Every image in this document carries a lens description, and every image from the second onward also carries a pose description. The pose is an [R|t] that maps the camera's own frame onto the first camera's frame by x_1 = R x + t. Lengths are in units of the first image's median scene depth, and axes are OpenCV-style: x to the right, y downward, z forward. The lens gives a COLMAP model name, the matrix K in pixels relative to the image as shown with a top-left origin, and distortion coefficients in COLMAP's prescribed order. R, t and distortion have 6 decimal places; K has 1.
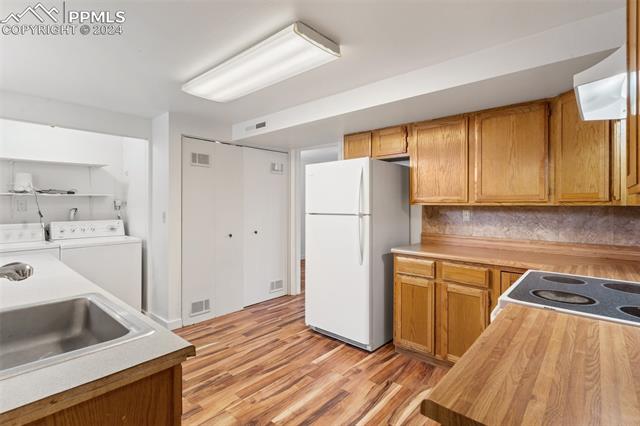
lens RADIAL K [[308.5, 0, 316.3], [0, 308.5, 203.2], [0, 0, 1]] dist [0.002959, 0.000304]
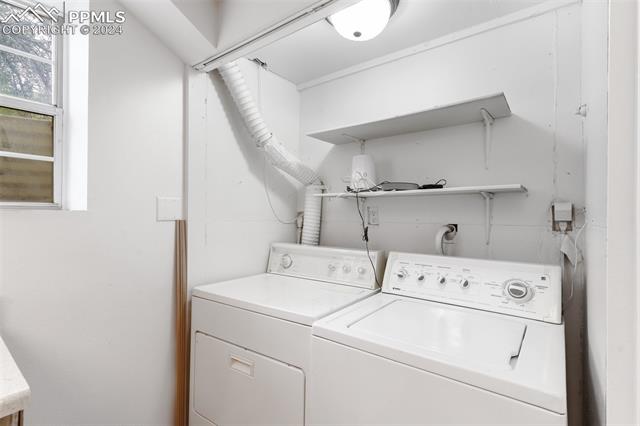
lens RADIAL K [[308.5, 0, 323.4], [0, 308.5, 214.0], [0, 0, 1]] dist [0.002959, 0.000304]
pose [[0.049013, -0.000445, -0.998798, -0.396308], [-0.003095, 0.999995, -0.000597, 0.003508], [0.998793, 0.003121, 0.049011, 0.857594]]
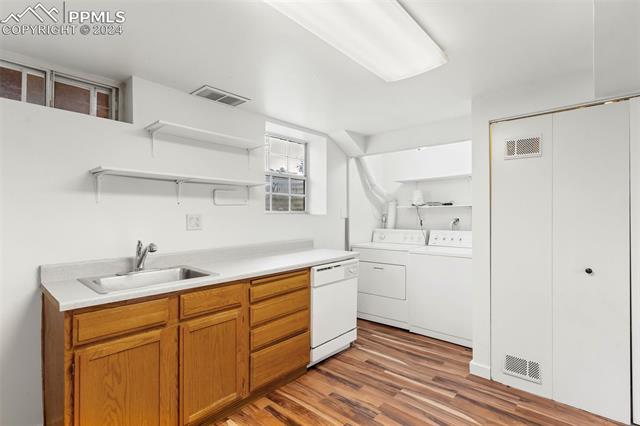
lens RADIAL K [[308.5, 0, 320.6], [0, 308.5, 214.4], [0, 0, 1]] dist [0.002959, 0.000304]
pose [[0.004857, -0.002625, -0.999985, 0.294926], [0.004793, 0.999985, -0.002602, 0.002007], [0.999977, -0.004781, 0.004870, 0.563718]]
